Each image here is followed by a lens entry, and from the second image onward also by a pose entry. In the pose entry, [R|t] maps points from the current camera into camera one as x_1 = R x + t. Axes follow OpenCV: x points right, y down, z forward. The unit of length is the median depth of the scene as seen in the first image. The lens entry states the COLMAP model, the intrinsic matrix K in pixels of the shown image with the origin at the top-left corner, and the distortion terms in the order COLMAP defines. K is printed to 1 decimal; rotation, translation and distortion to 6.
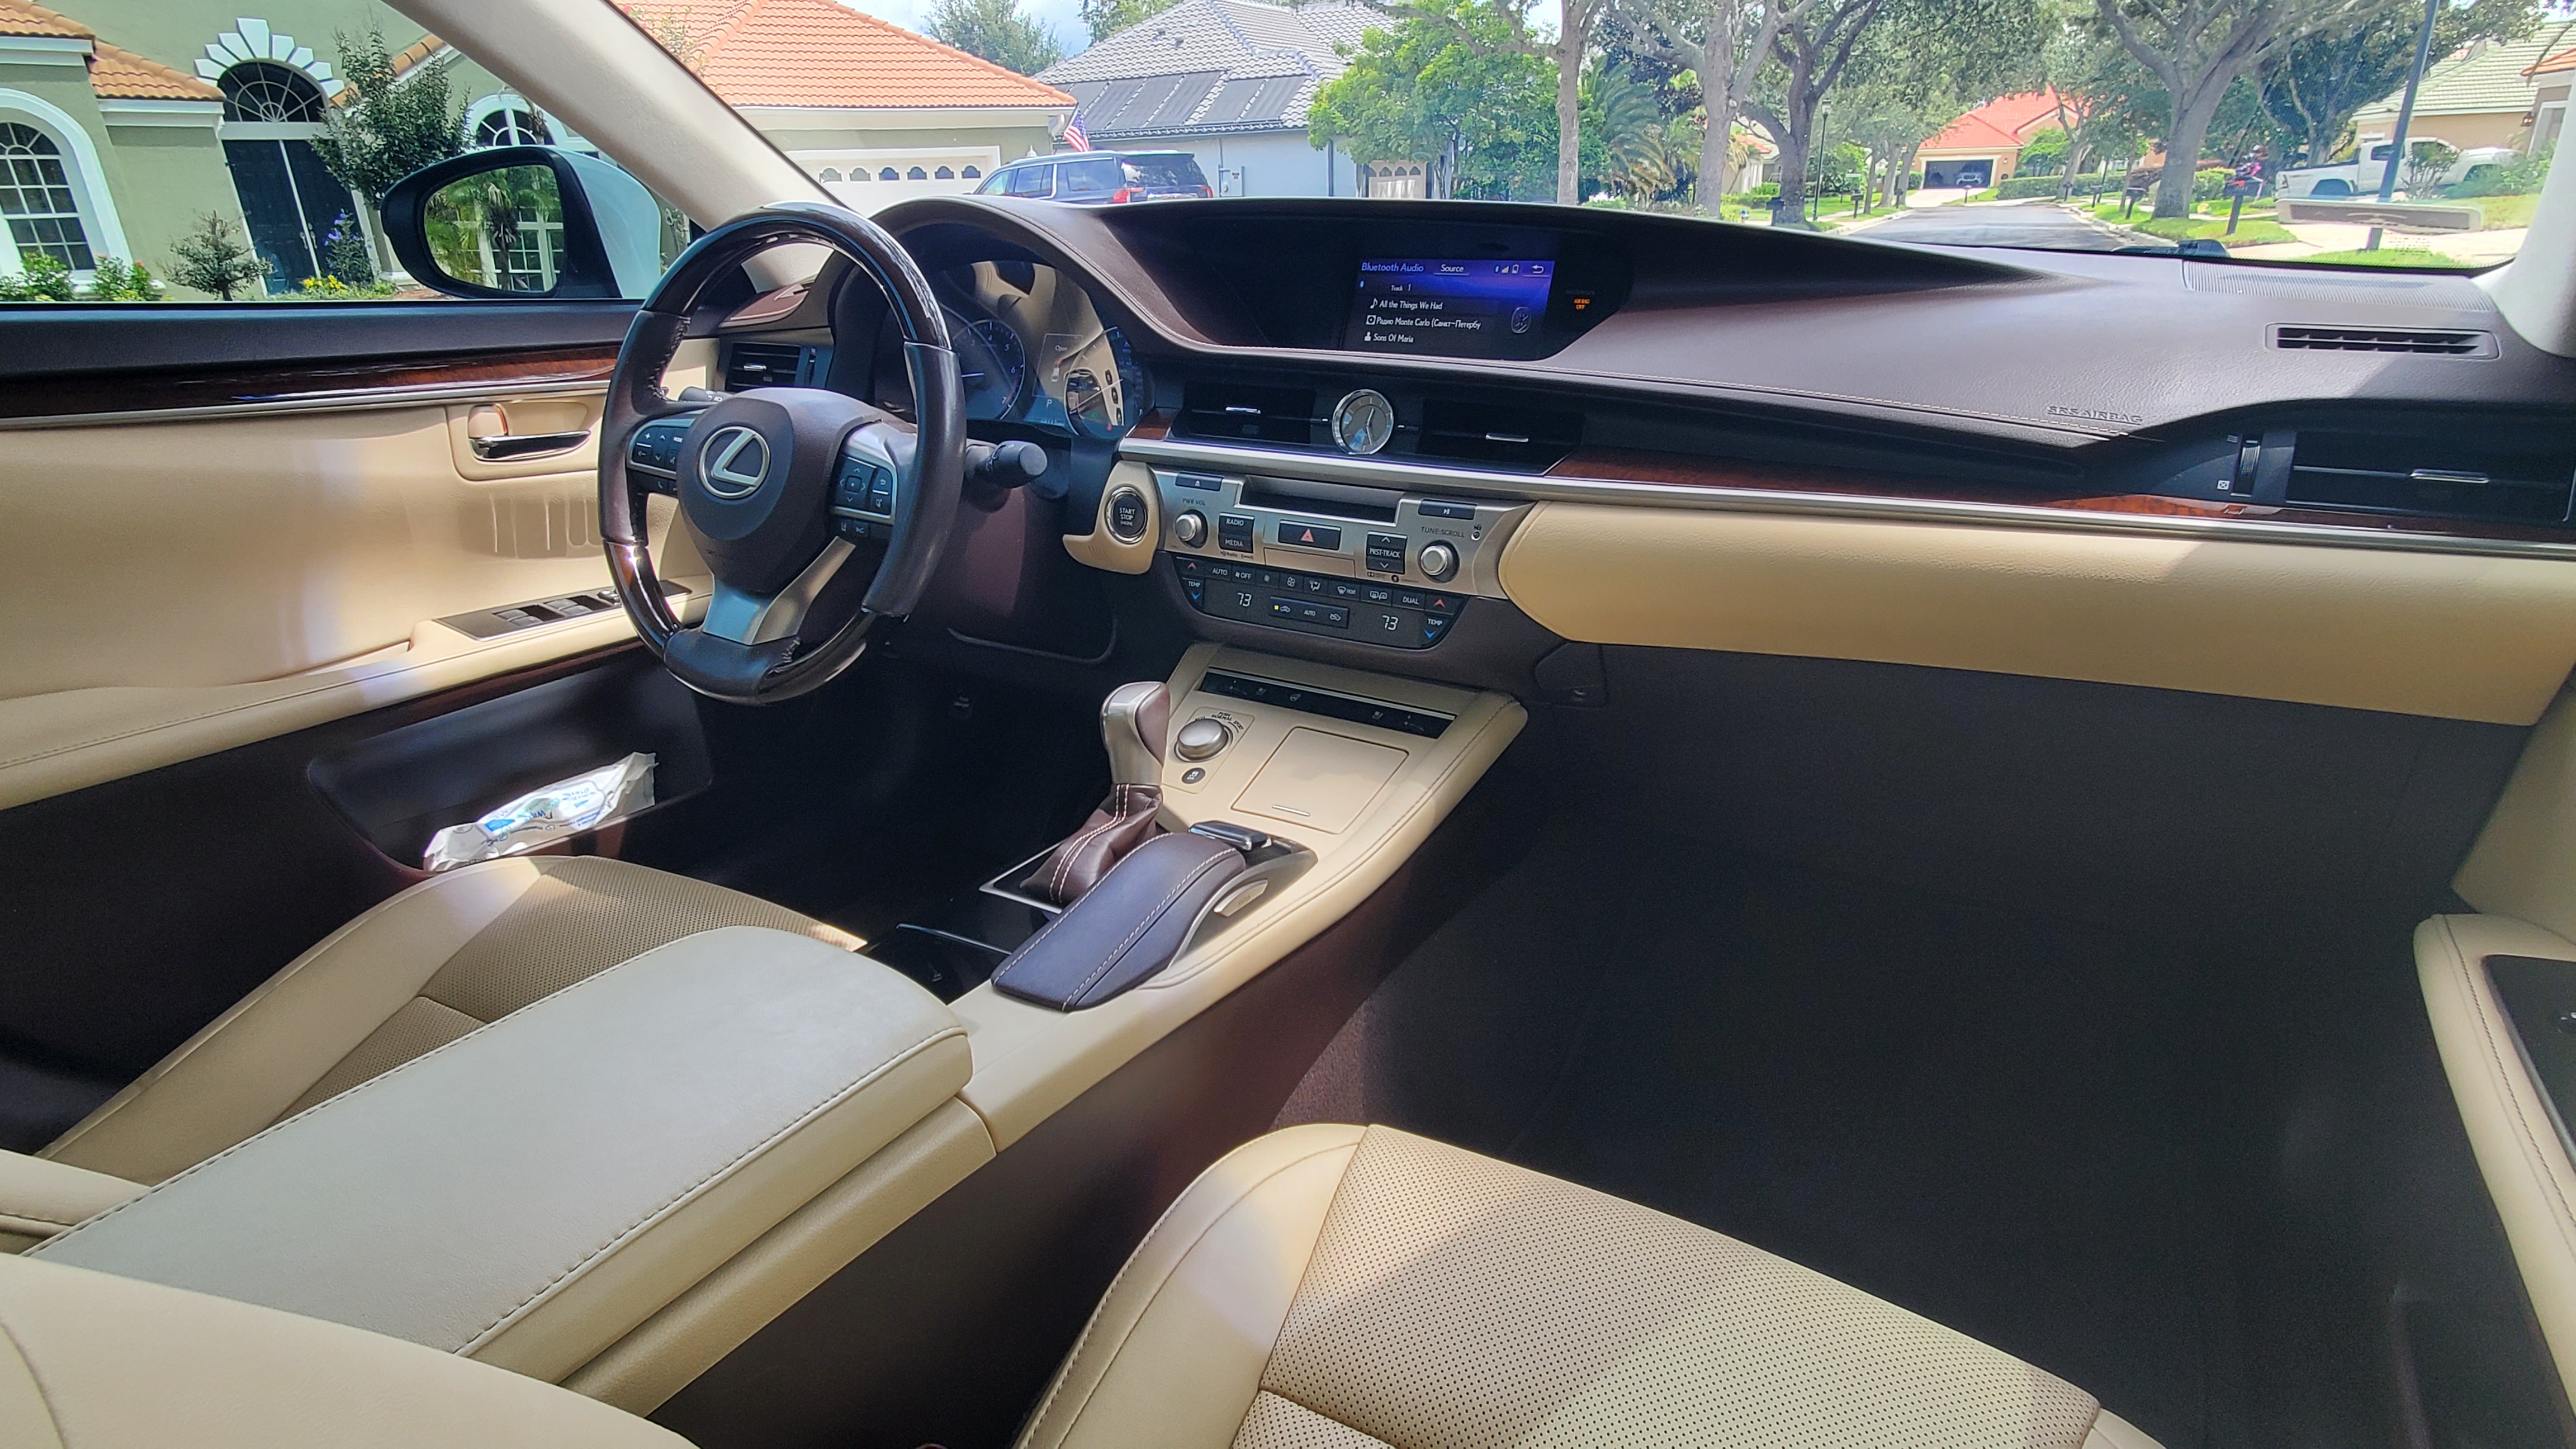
lens RADIAL K [[1290.6, 0, 1221.7], [0, 1290.6, 764.2], [0, 0, 1]] dist [-0.005891, 0.008388]
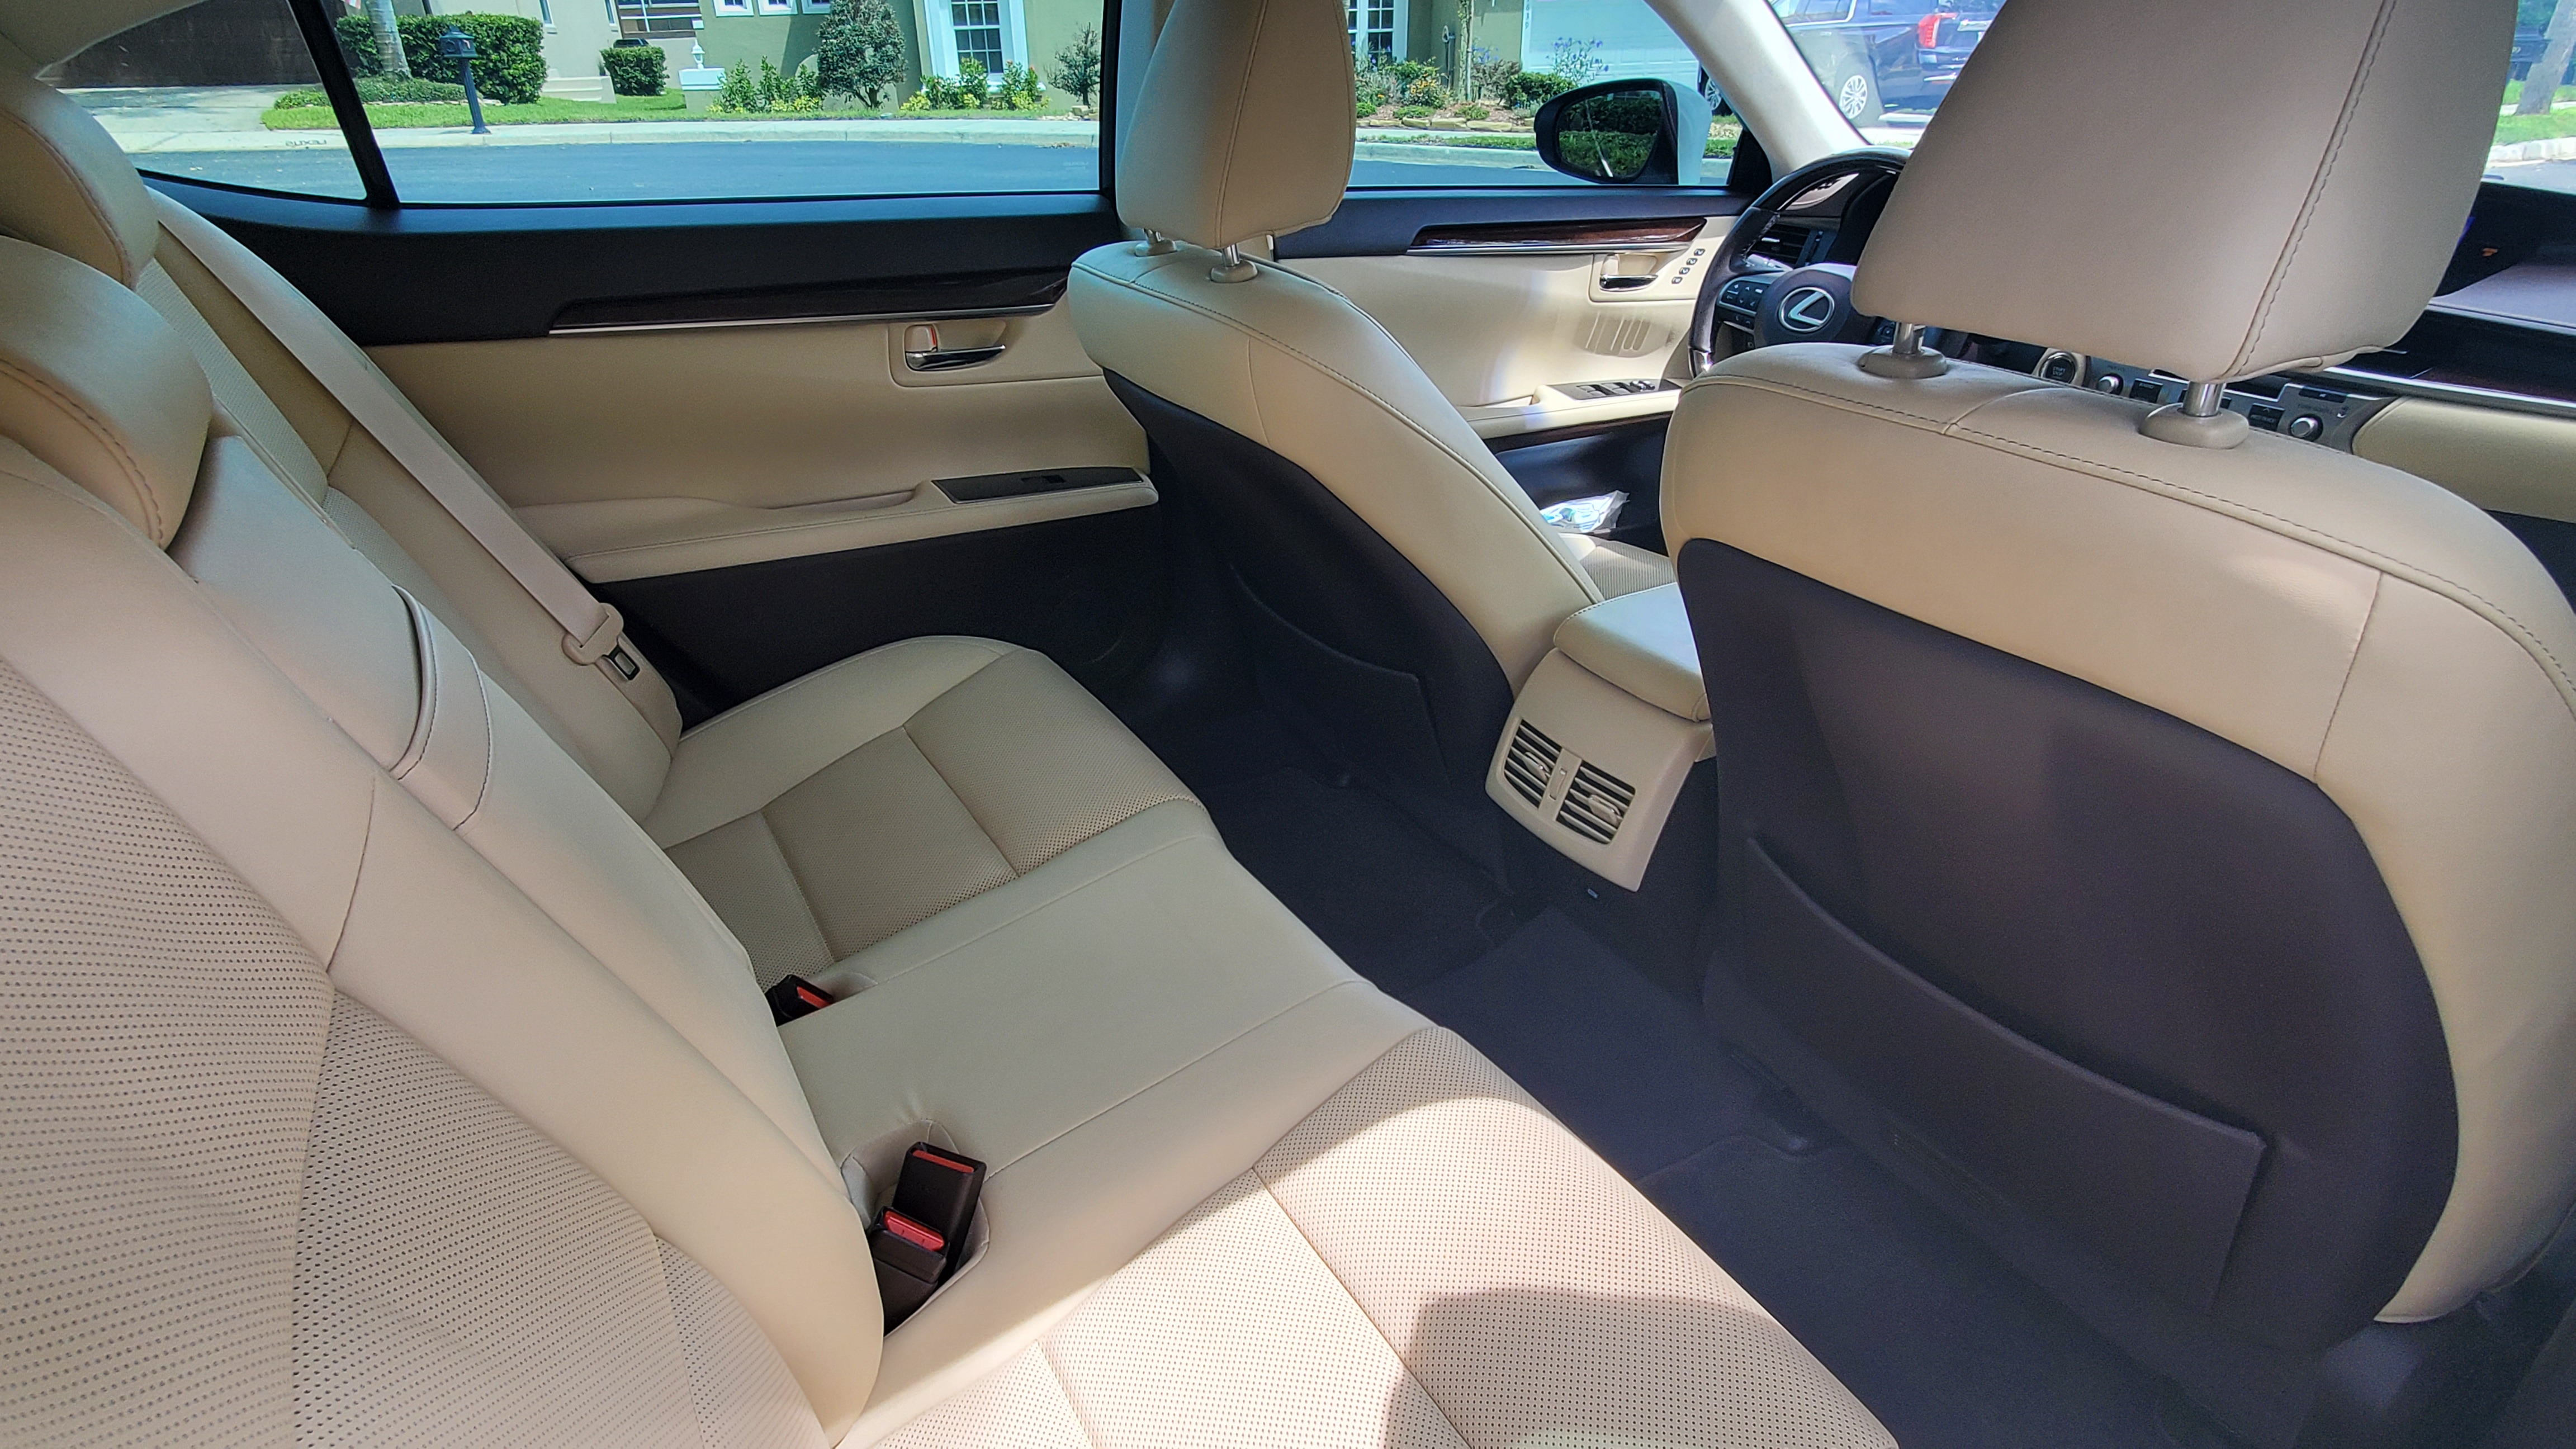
lens RADIAL K [[1290.6, 0, 1292.9], [0, 1290.6, 725.6], [0, 0, 1]] dist [-0.005891, 0.008388]
pose [[0.894733, 0.226519, -0.384891, -0.195899], [-0.189902, 0.973000, 0.131184, 0.175024], [0.404215, -0.044283, 0.913592, -0.728068]]
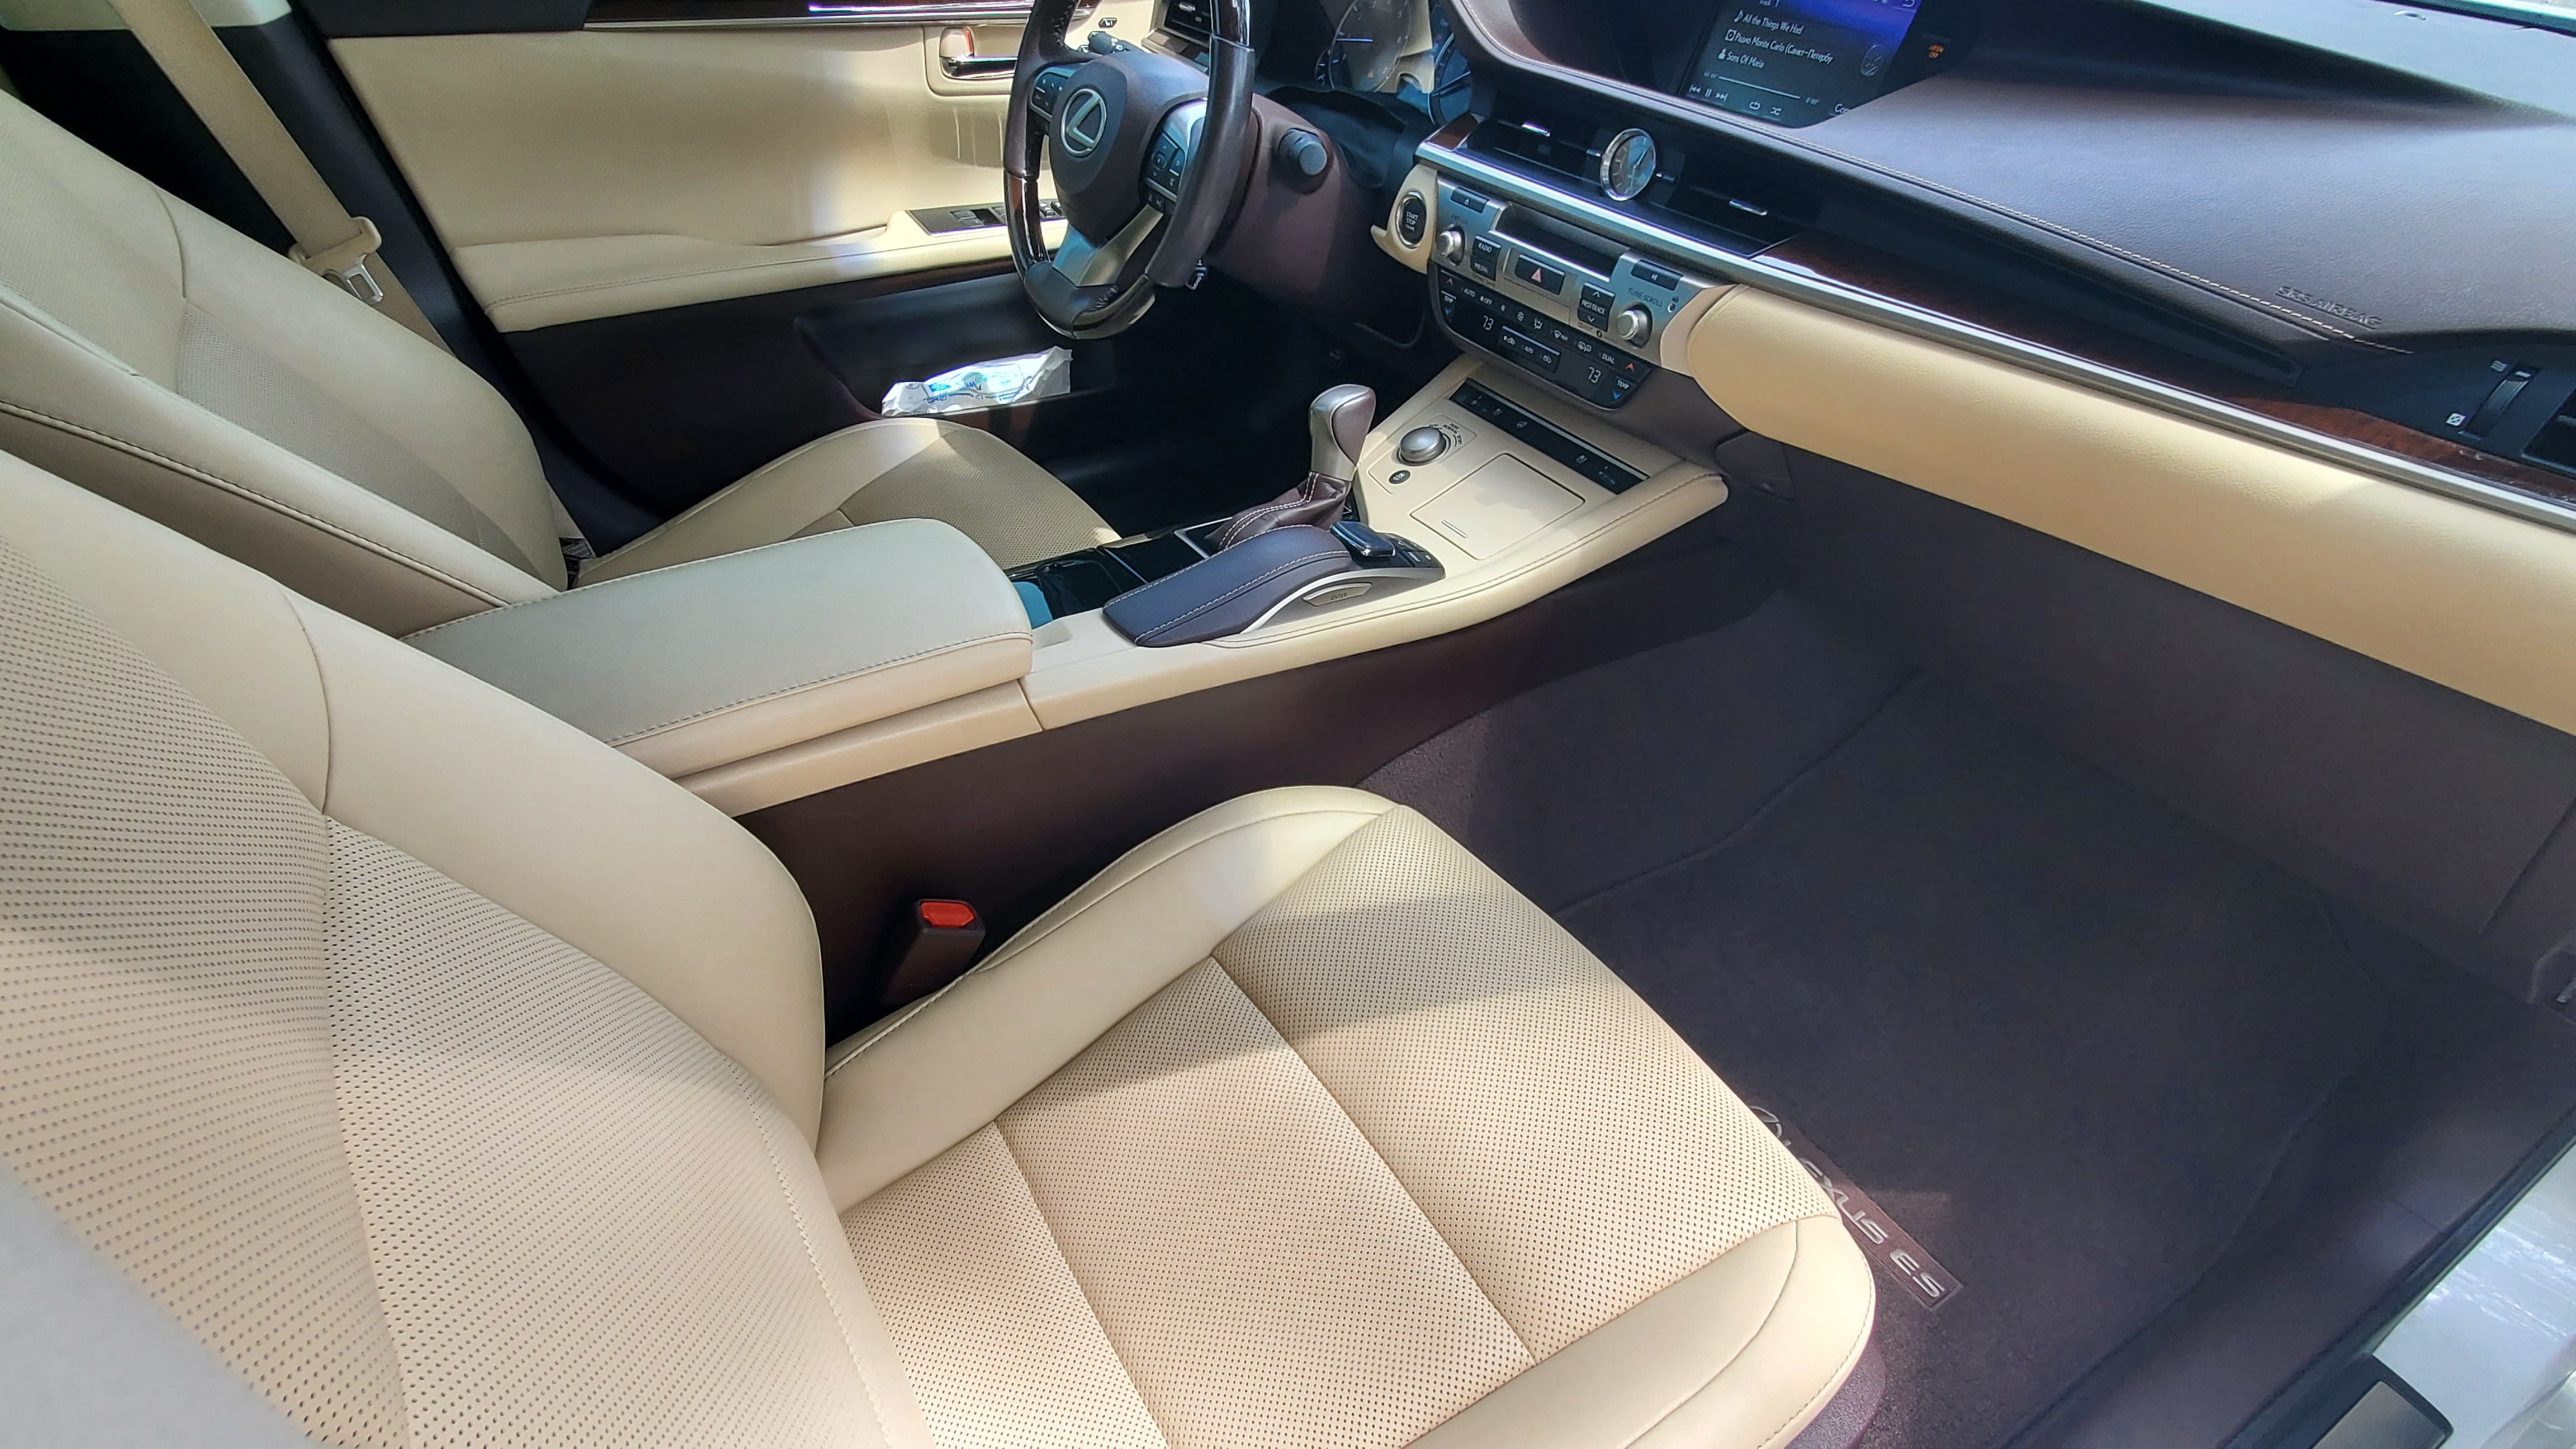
lens RADIAL K [[1290.6, 0, 1301.2], [0, 1290.6, 733.7], [0, 0, 1]] dist [-0.005891, 0.008388]
pose [[0.902905, 0.288190, -0.318919, 0.308226], [-0.193764, 0.935173, 0.296490, -0.093861], [0.383690, -0.205907, 0.900213, -0.084069]]
